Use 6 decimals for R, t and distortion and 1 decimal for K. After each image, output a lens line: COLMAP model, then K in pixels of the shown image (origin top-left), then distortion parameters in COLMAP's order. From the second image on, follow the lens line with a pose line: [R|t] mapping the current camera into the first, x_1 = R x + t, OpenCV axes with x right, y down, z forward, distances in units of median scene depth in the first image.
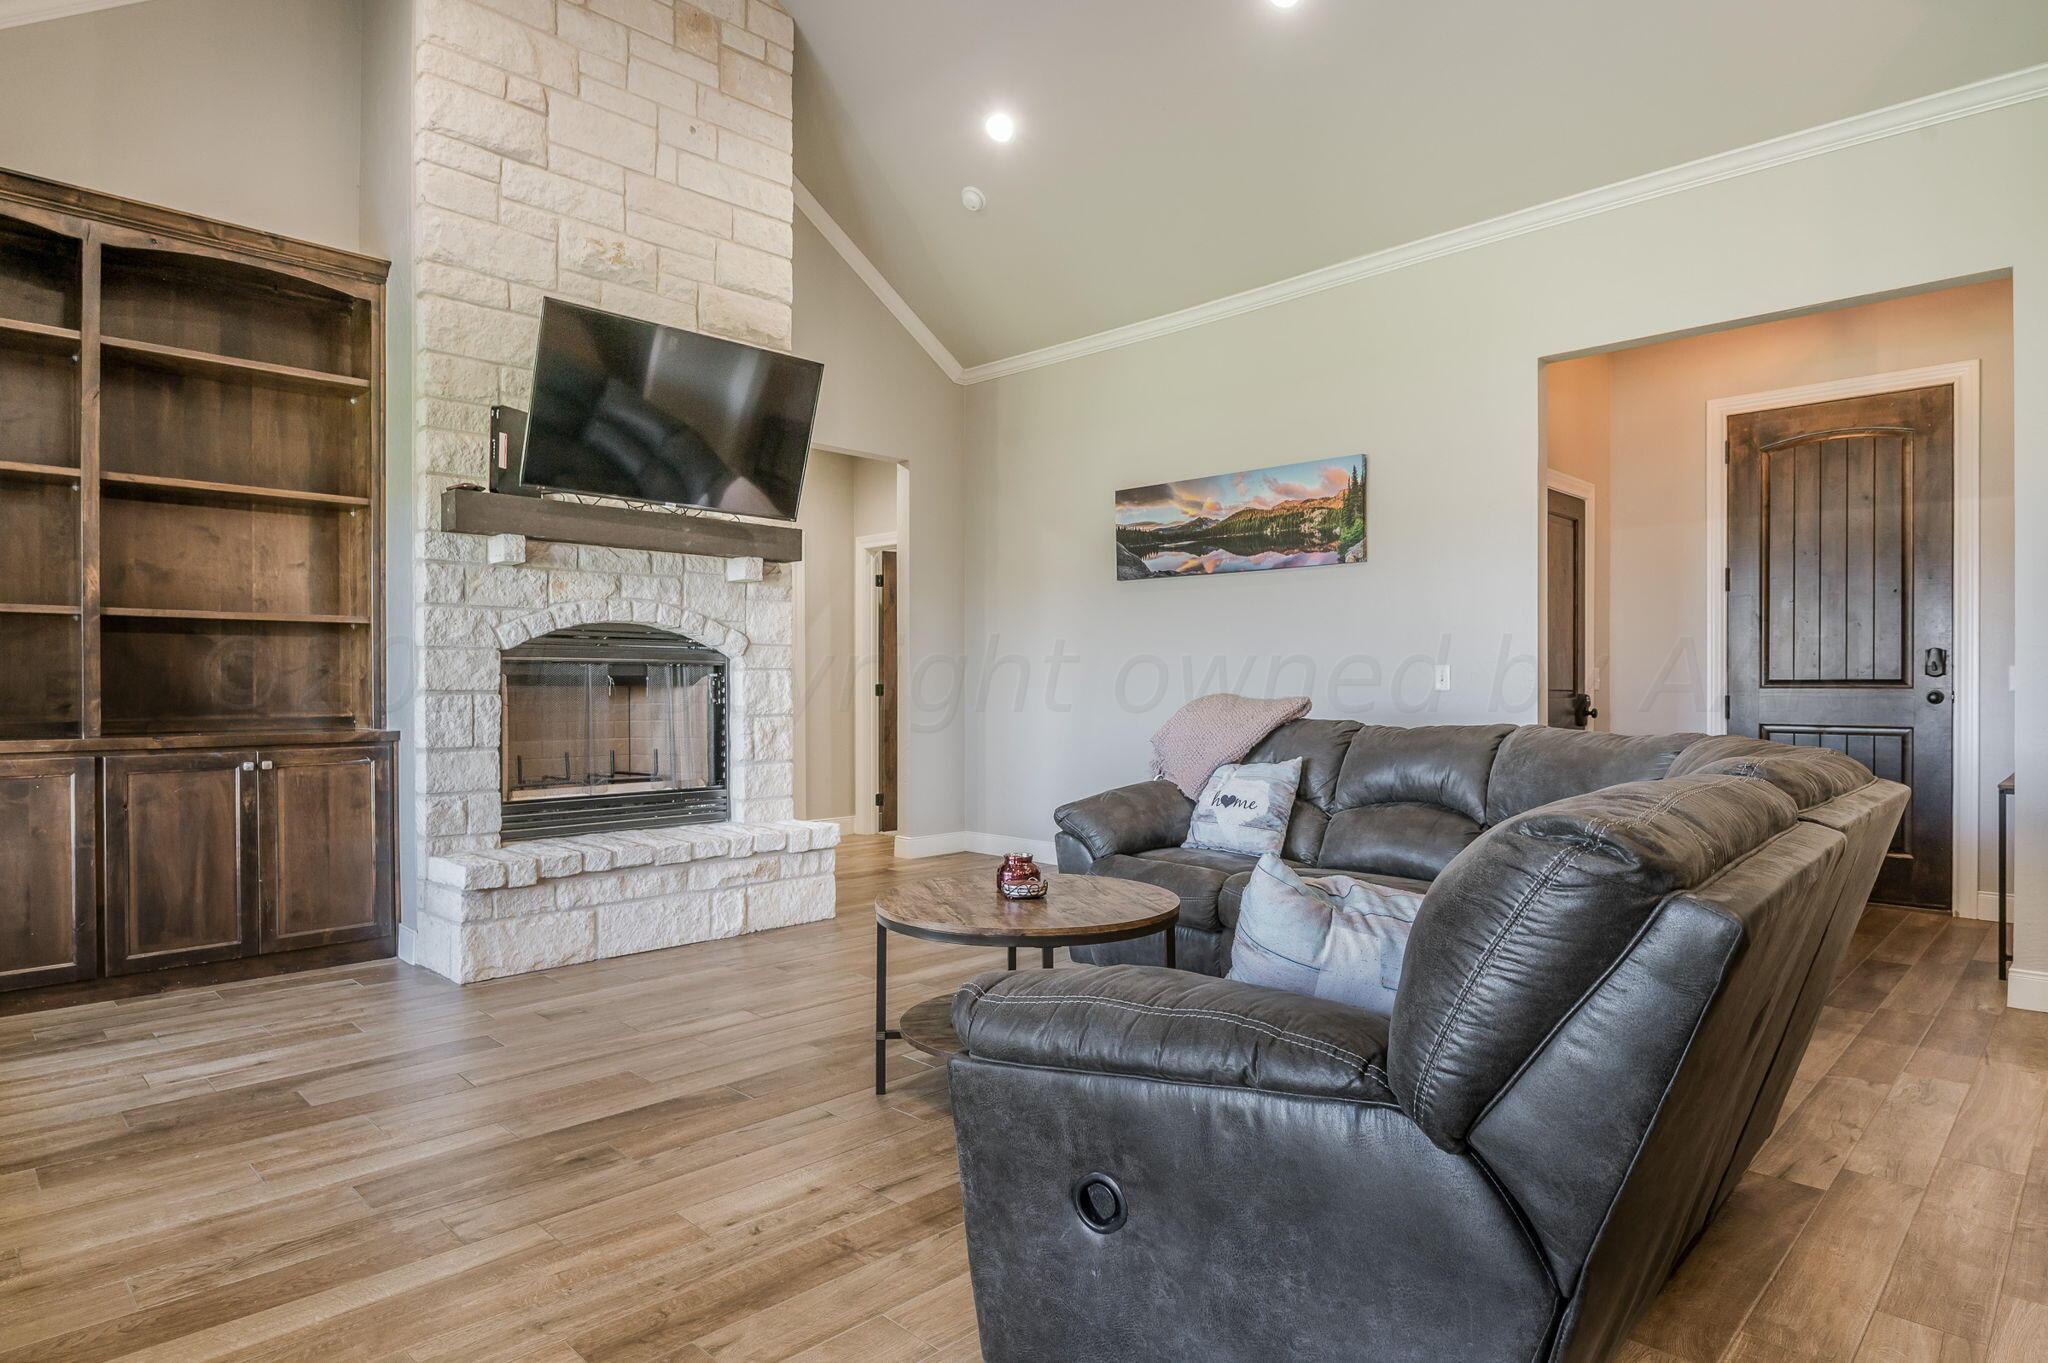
lens RADIAL K [[1113.5, 0, 1016.9], [0, 1113.5, 685.2], [0, 0, 1]] dist [-0.005678, 0.000134]
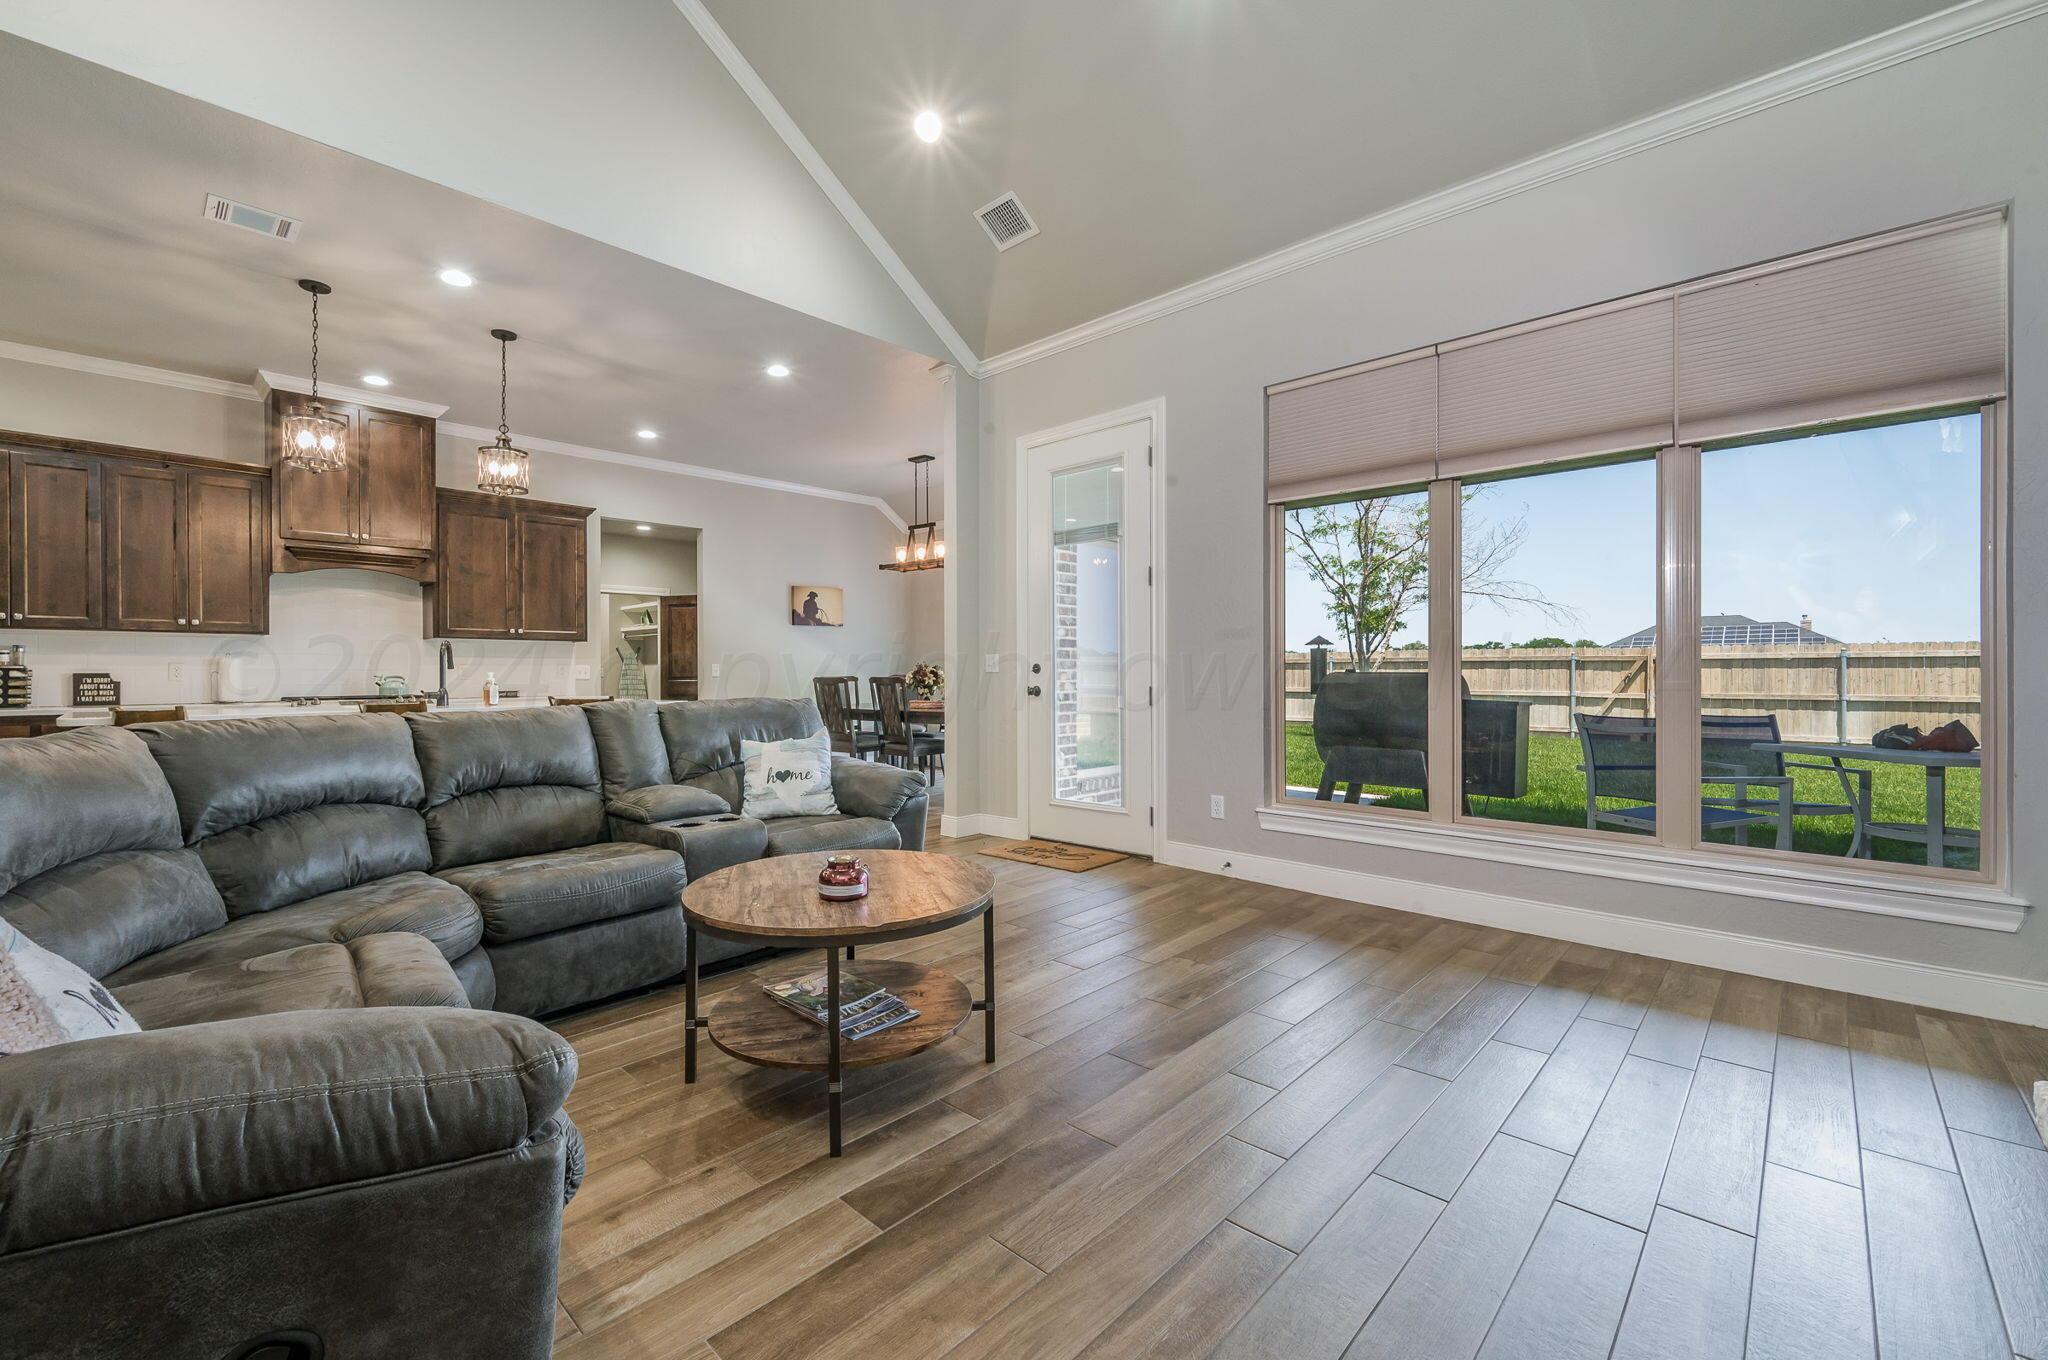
lens RADIAL K [[804.9, 0, 1024.0], [0, 804.9, 680.0], [0, 0, 1]] dist [0.000462, -0.000007]
pose [[-0.999779, 0.002945, 0.020826, -0.084814], [0.003074, 0.999976, 0.006171, 0.000937], [-0.020807, 0.006234, -0.999764, 0.938279]]
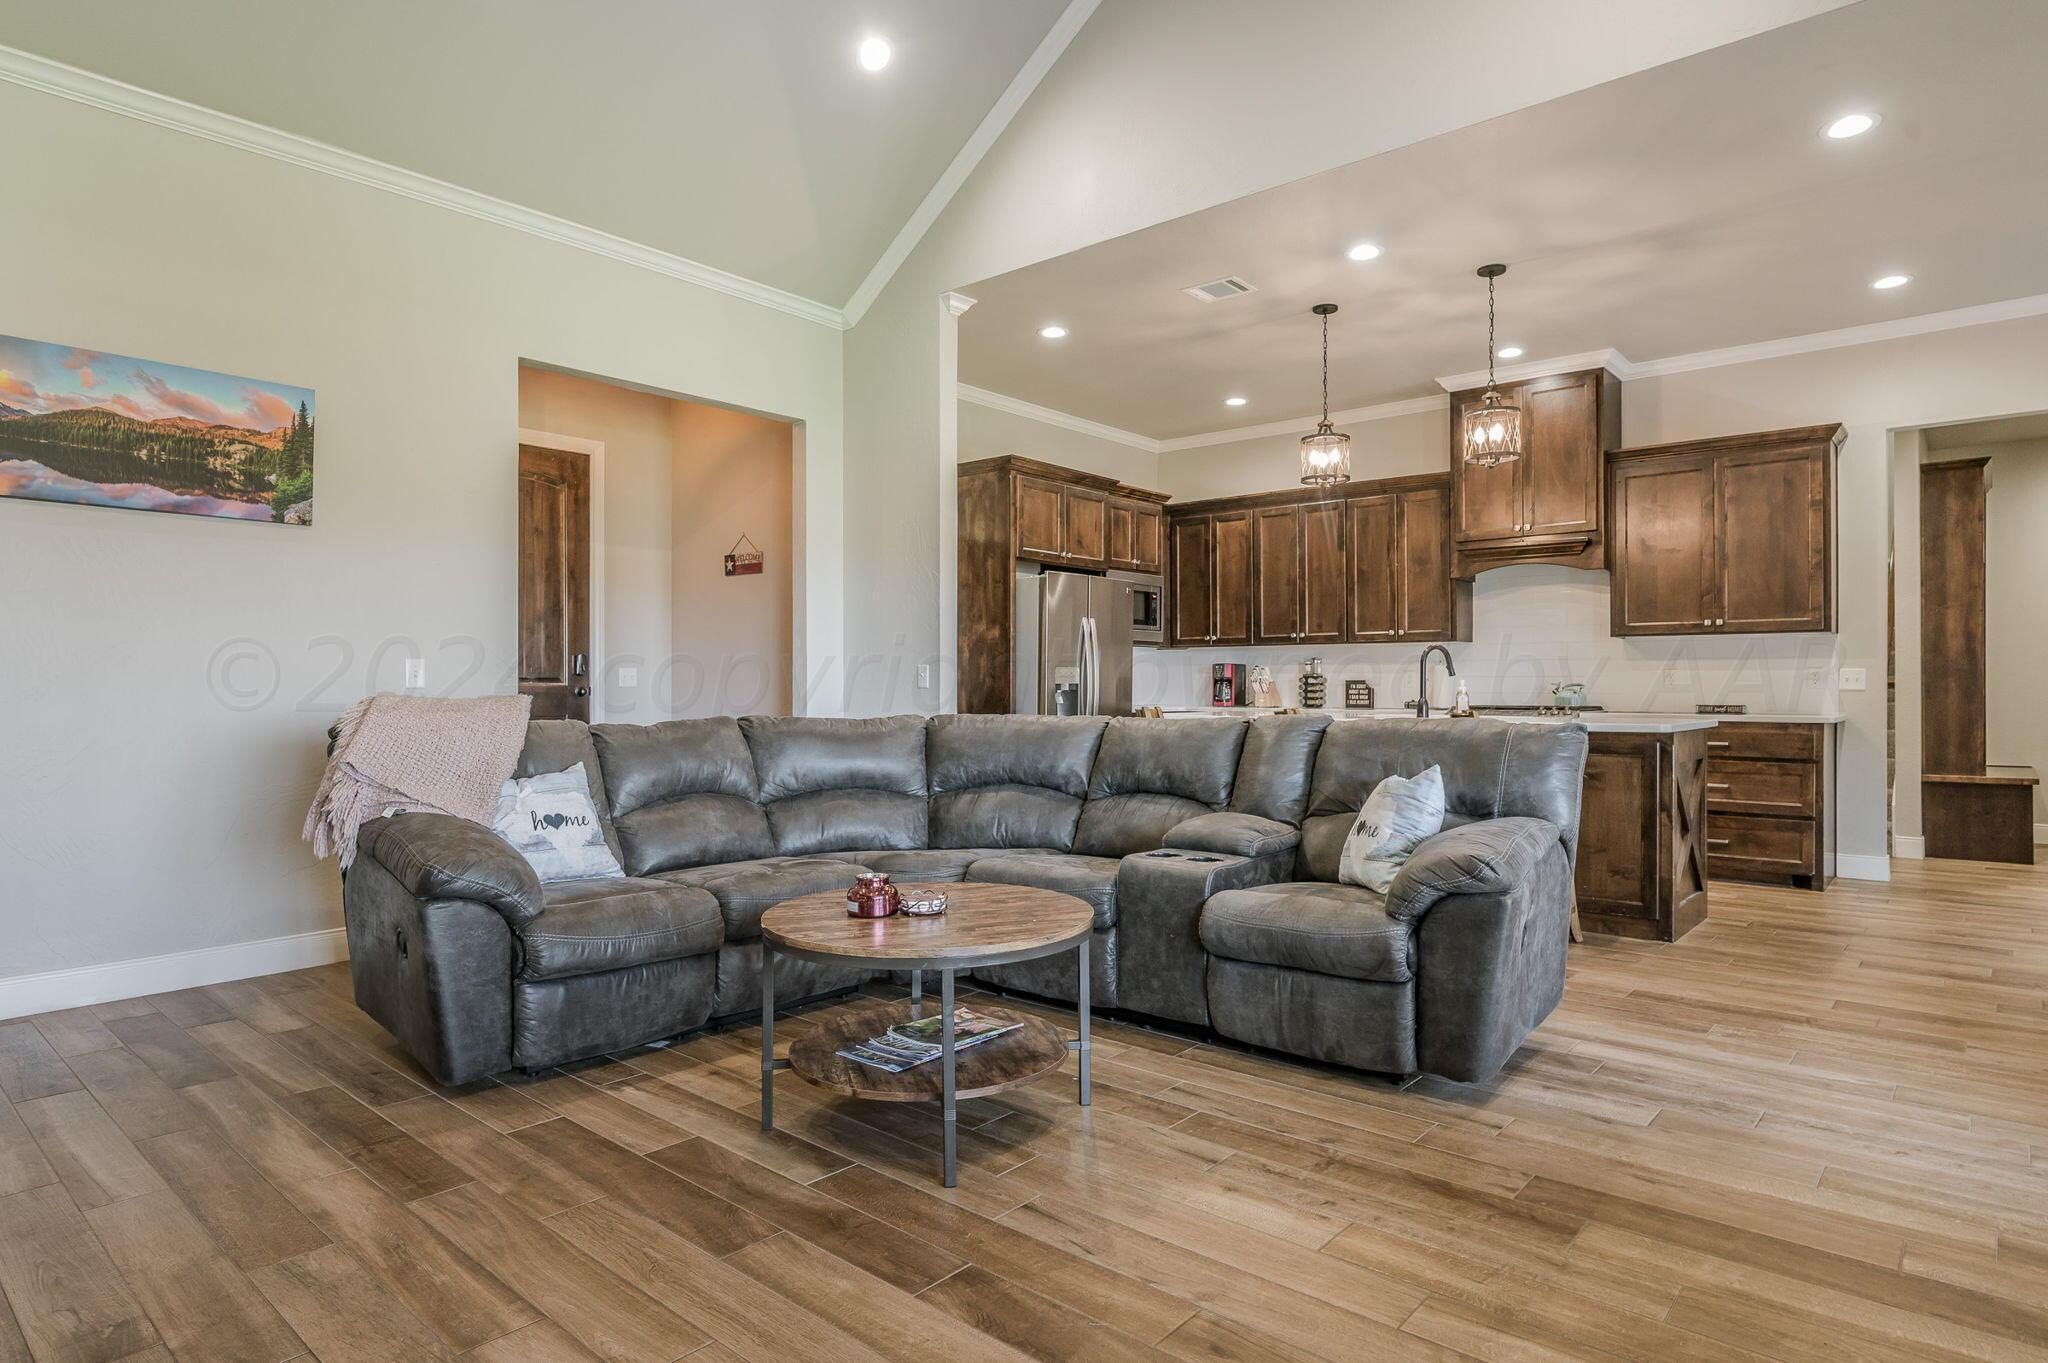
lens RADIAL K [[1113.5, 0, 1016.9], [0, 1113.5, 685.2], [0, 0, 1]] dist [-0.005678, 0.000134]
pose [[-0.047311, -0.003047, 0.998876, -0.496234], [-0.002930, 0.999991, 0.002911, -0.000884], [-0.998876, -0.002789, -0.047319, 0.525060]]
